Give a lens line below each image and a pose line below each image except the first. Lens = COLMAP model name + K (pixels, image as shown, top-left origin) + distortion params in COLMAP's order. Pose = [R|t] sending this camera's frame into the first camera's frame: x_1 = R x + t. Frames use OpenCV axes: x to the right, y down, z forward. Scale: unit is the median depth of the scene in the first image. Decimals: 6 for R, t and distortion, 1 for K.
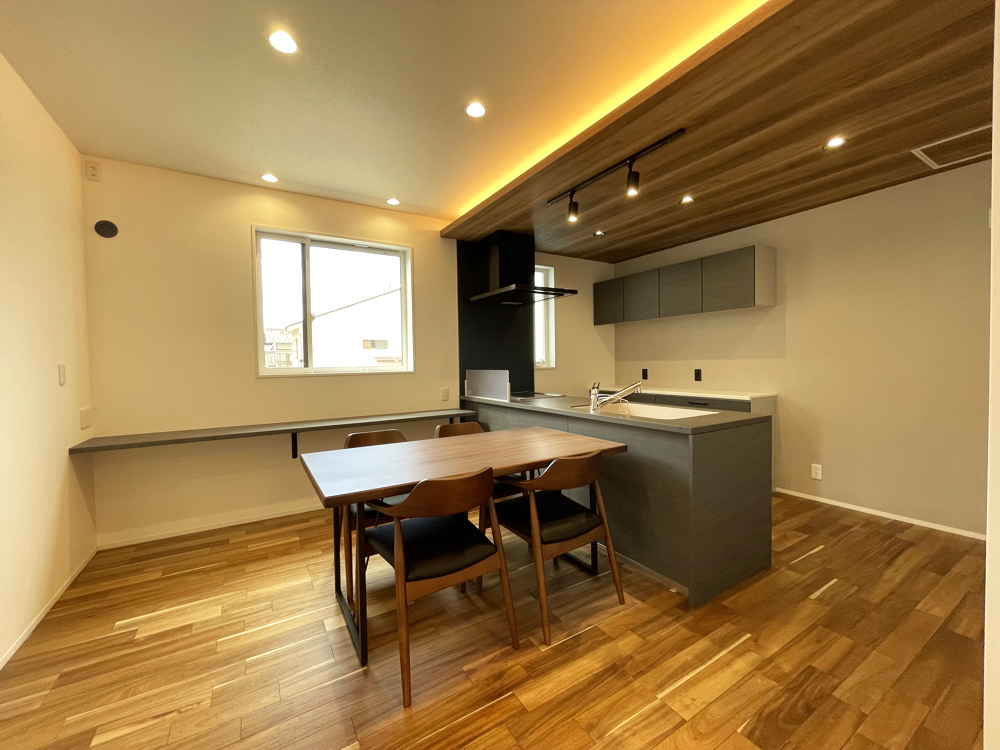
lens RADIAL K [[408.6, 0, 498.3], [0, 408.6, 375.6], [0, 0, 1]] dist [0.002455, -0.000702]
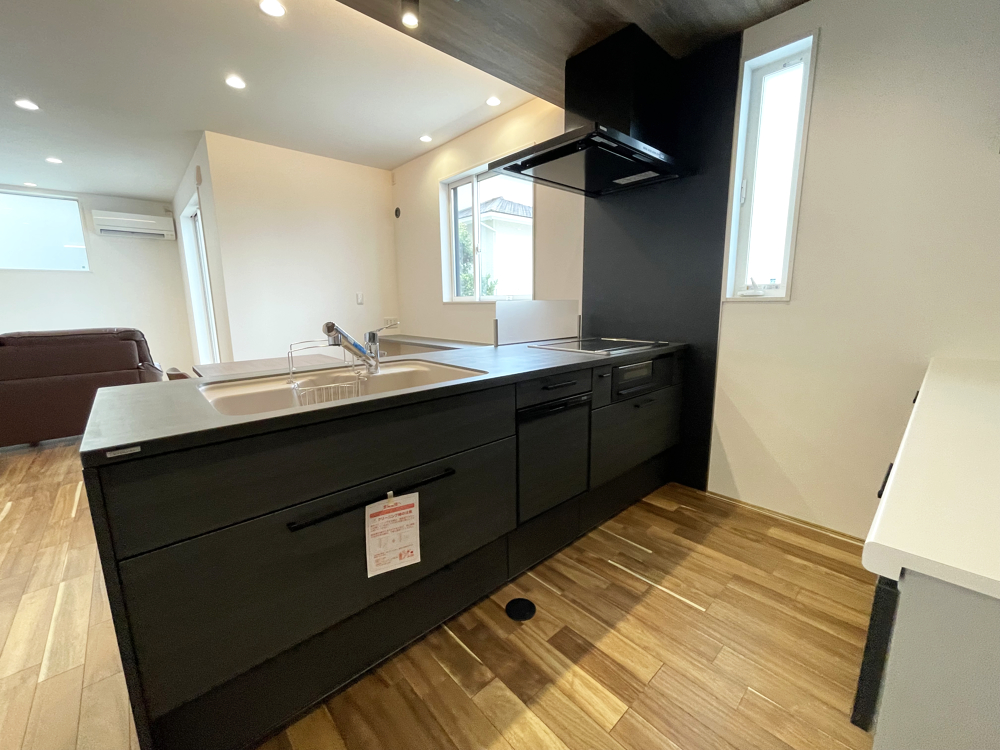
lens RADIAL K [[408.6, 0, 500.3], [0, 408.6, 375.2], [0, 0, 1]] dist [0.002455, -0.000702]
pose [[0.184588, 0.190218, -0.964233, 0.884281], [-0.025264, 0.981686, 0.188824, -0.027949], [0.982491, -0.010495, 0.186013, 1.096301]]
